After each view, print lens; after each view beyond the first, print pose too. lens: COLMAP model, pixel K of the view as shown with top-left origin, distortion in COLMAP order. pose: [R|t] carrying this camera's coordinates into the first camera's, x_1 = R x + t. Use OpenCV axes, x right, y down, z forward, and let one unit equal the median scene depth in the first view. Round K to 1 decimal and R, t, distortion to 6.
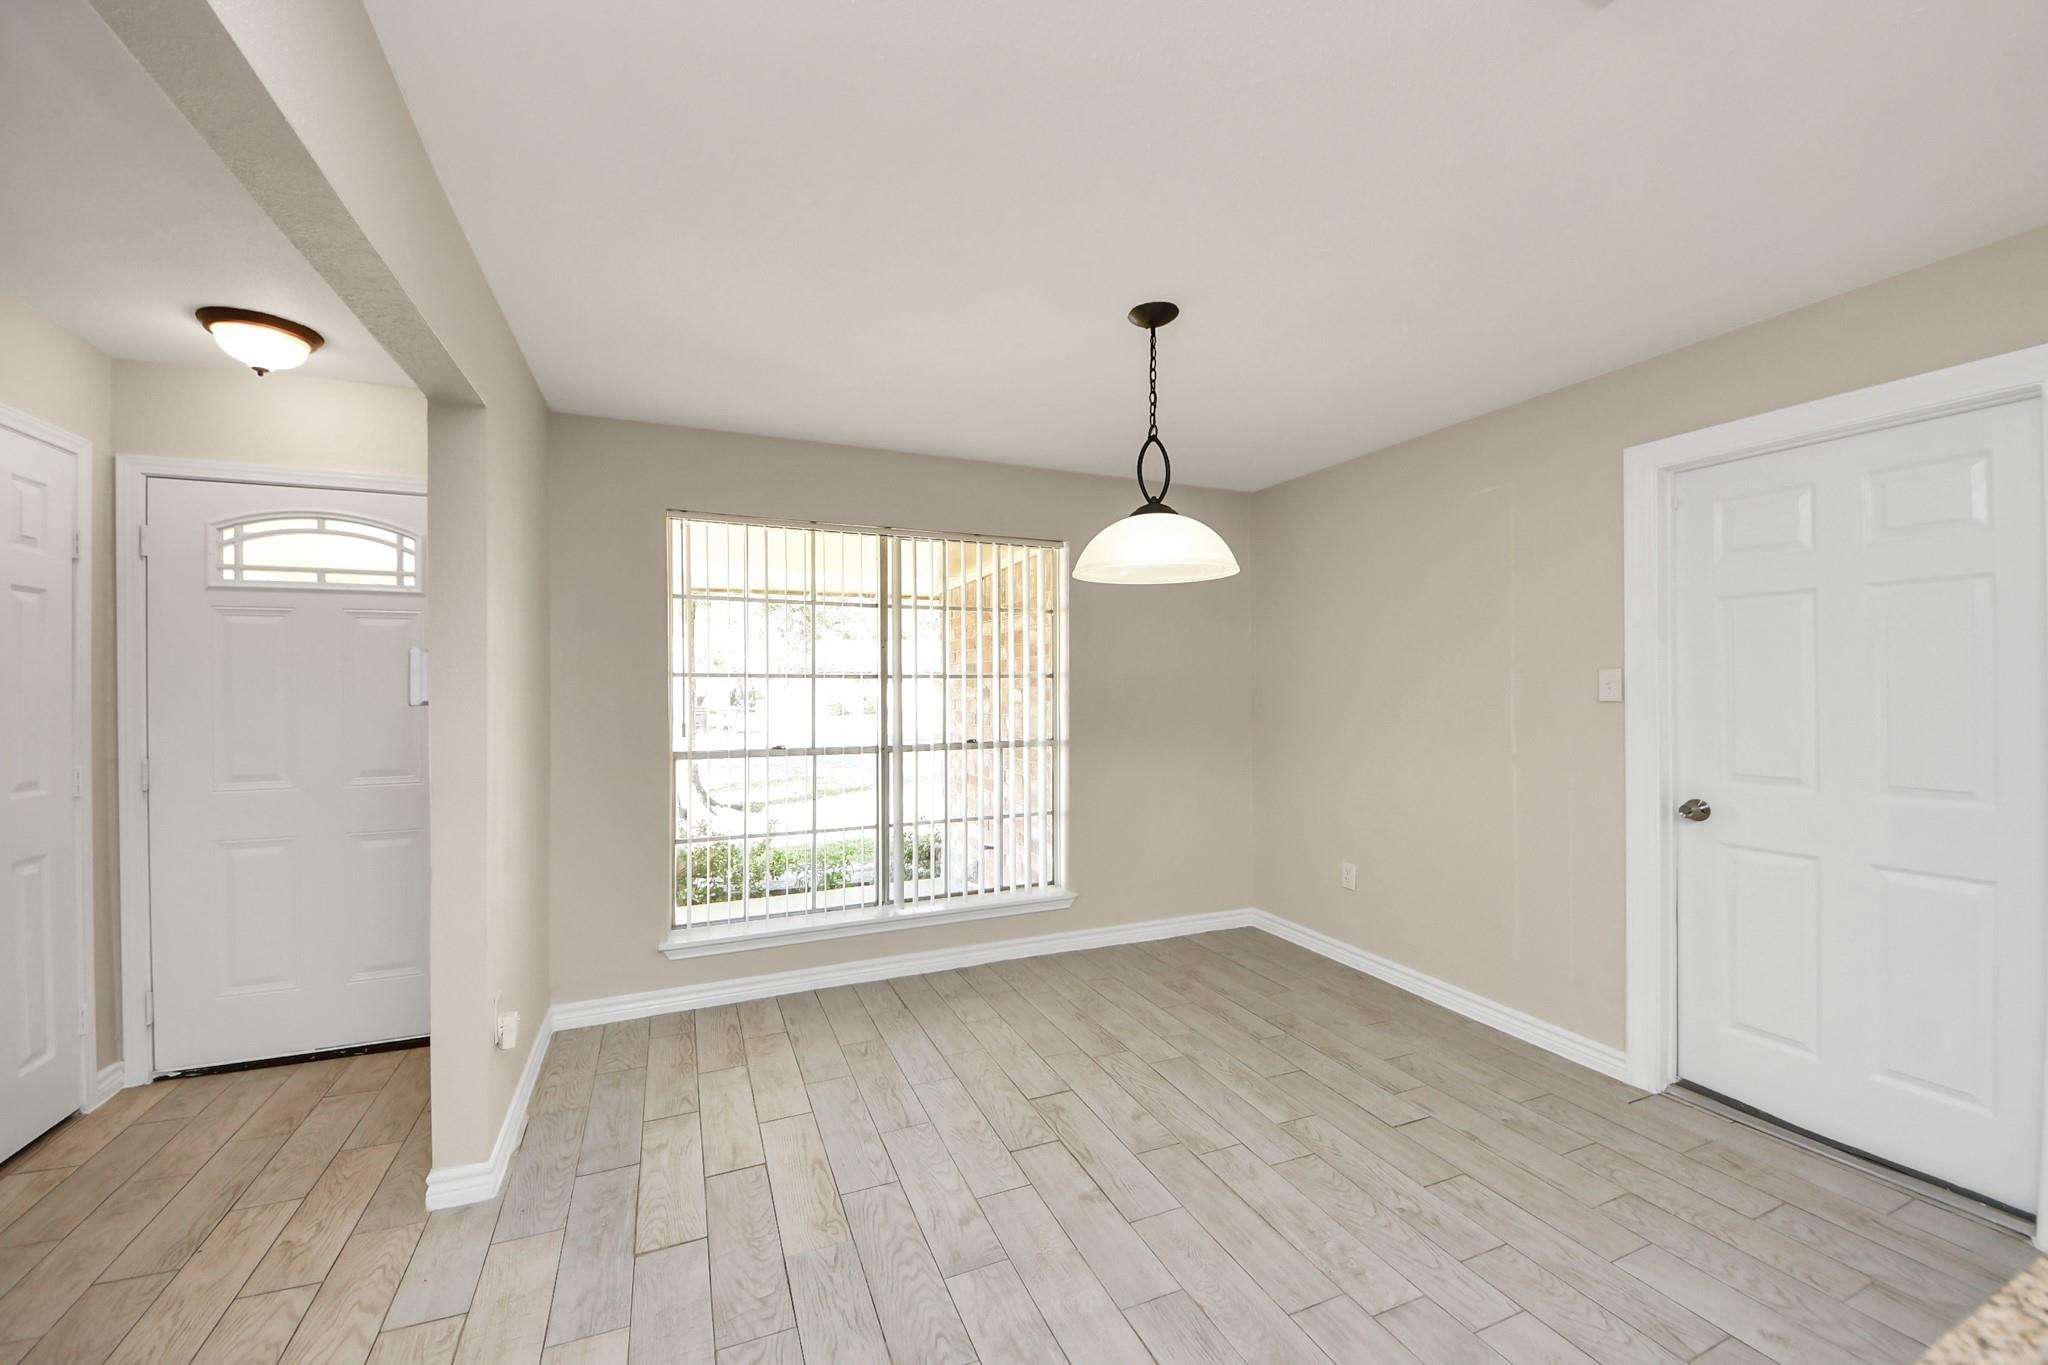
lens RADIAL K [[754.3, 0, 1069.1], [0, 754.3, 687.4], [0, 0, 1]] dist [0.011994, -0.007742]
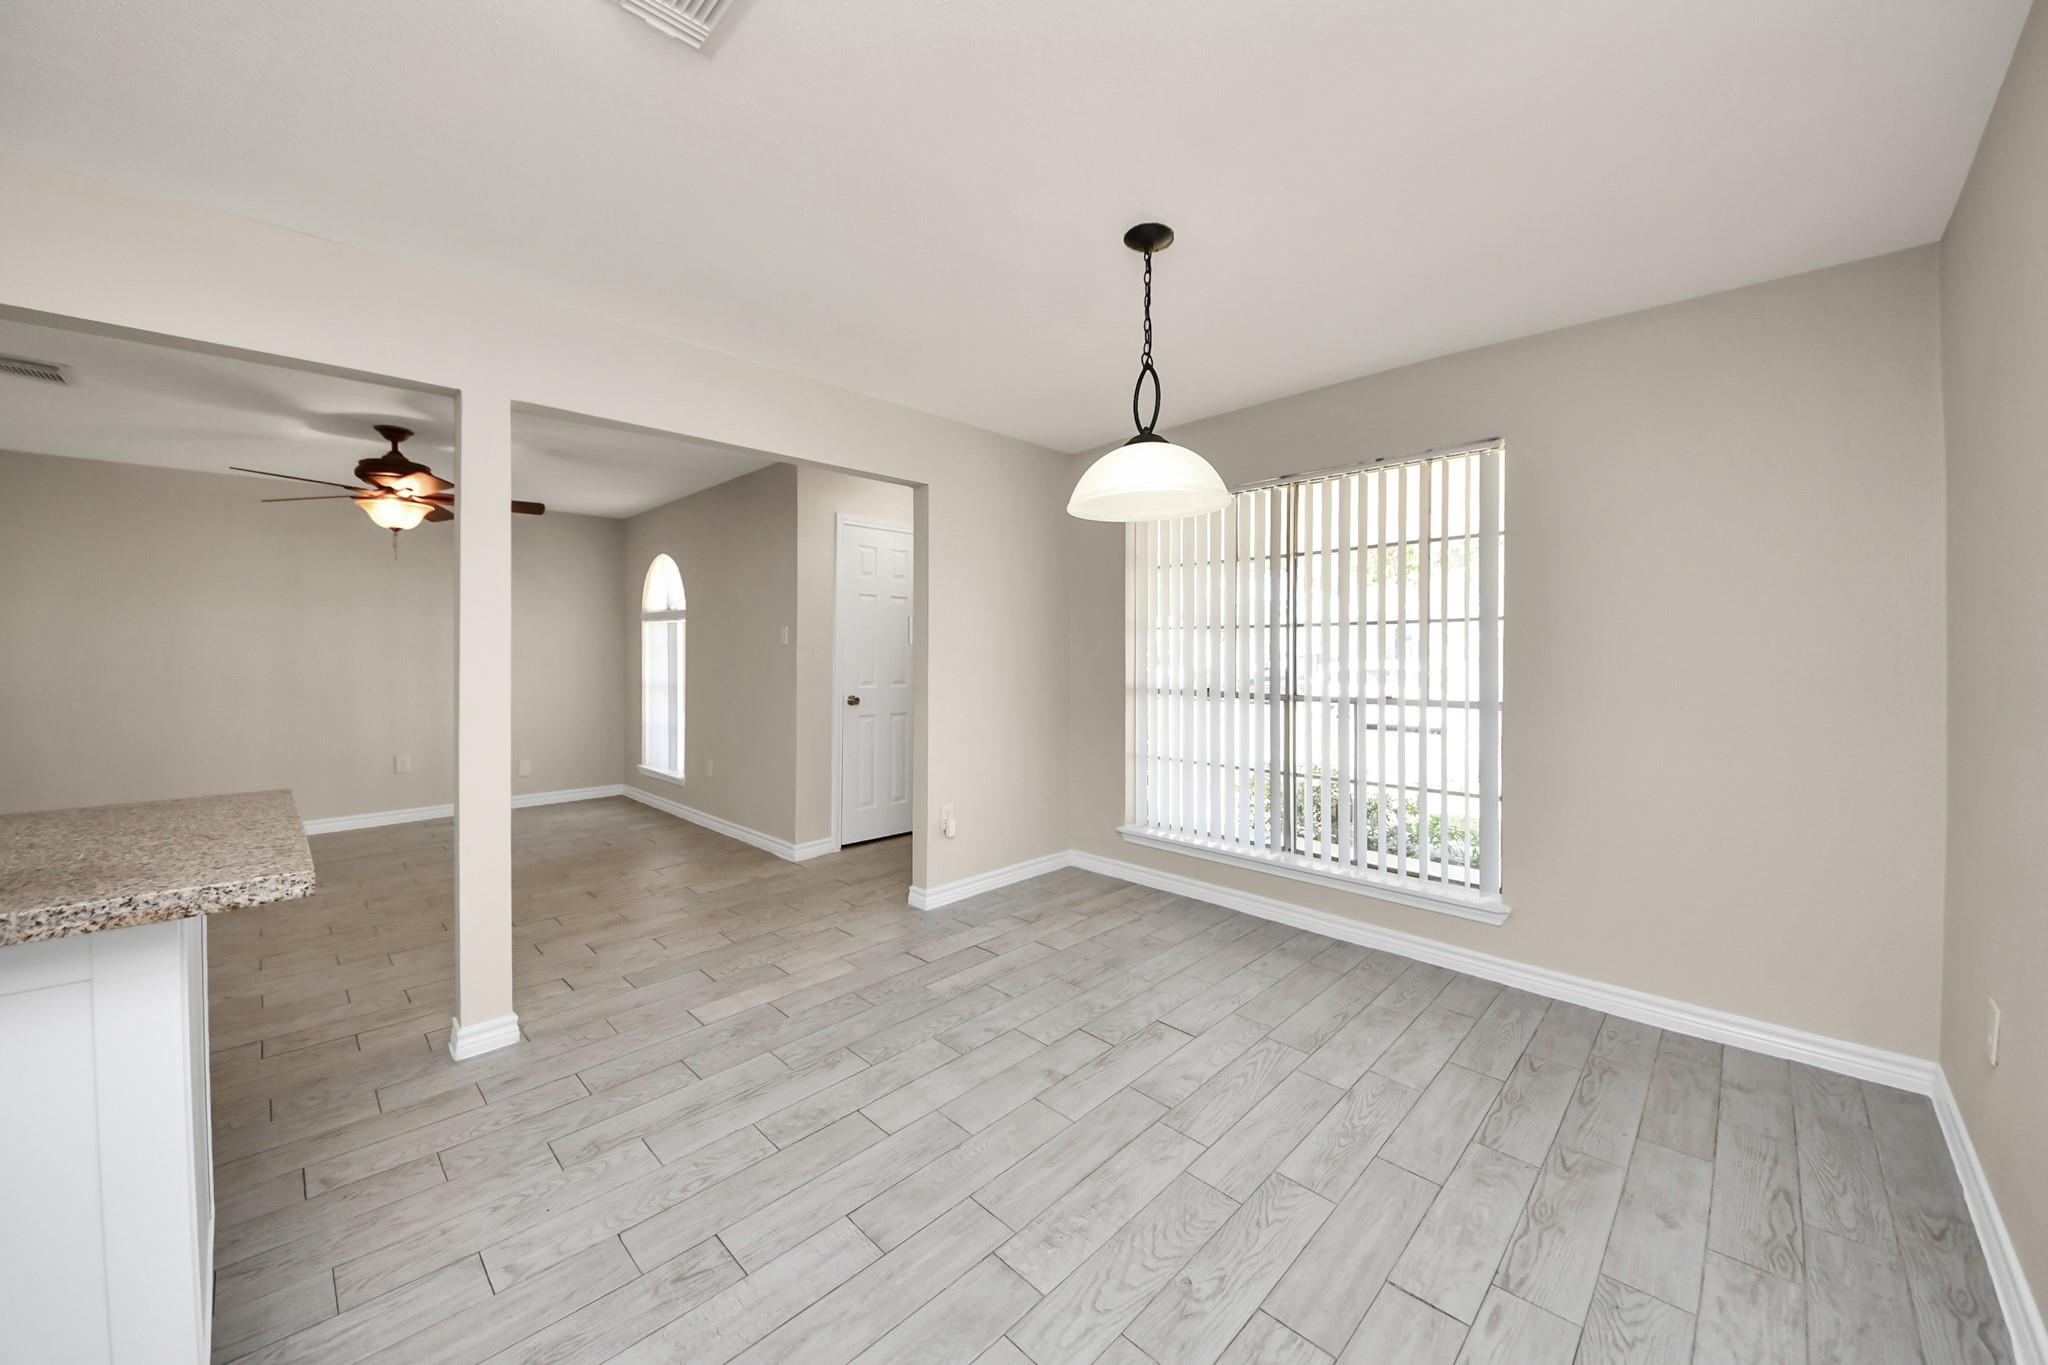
lens RADIAL K [[754.3, 0, 1005.1], [0, 754.3, 650.1], [0, 0, 1]] dist [0.011994, -0.007742]
pose [[0.366537, 0.001993, -0.930401, 0.753177], [-0.007917, 0.999968, -0.000977, 0.031340], [0.930370, 0.007724, 0.366541, 0.371806]]
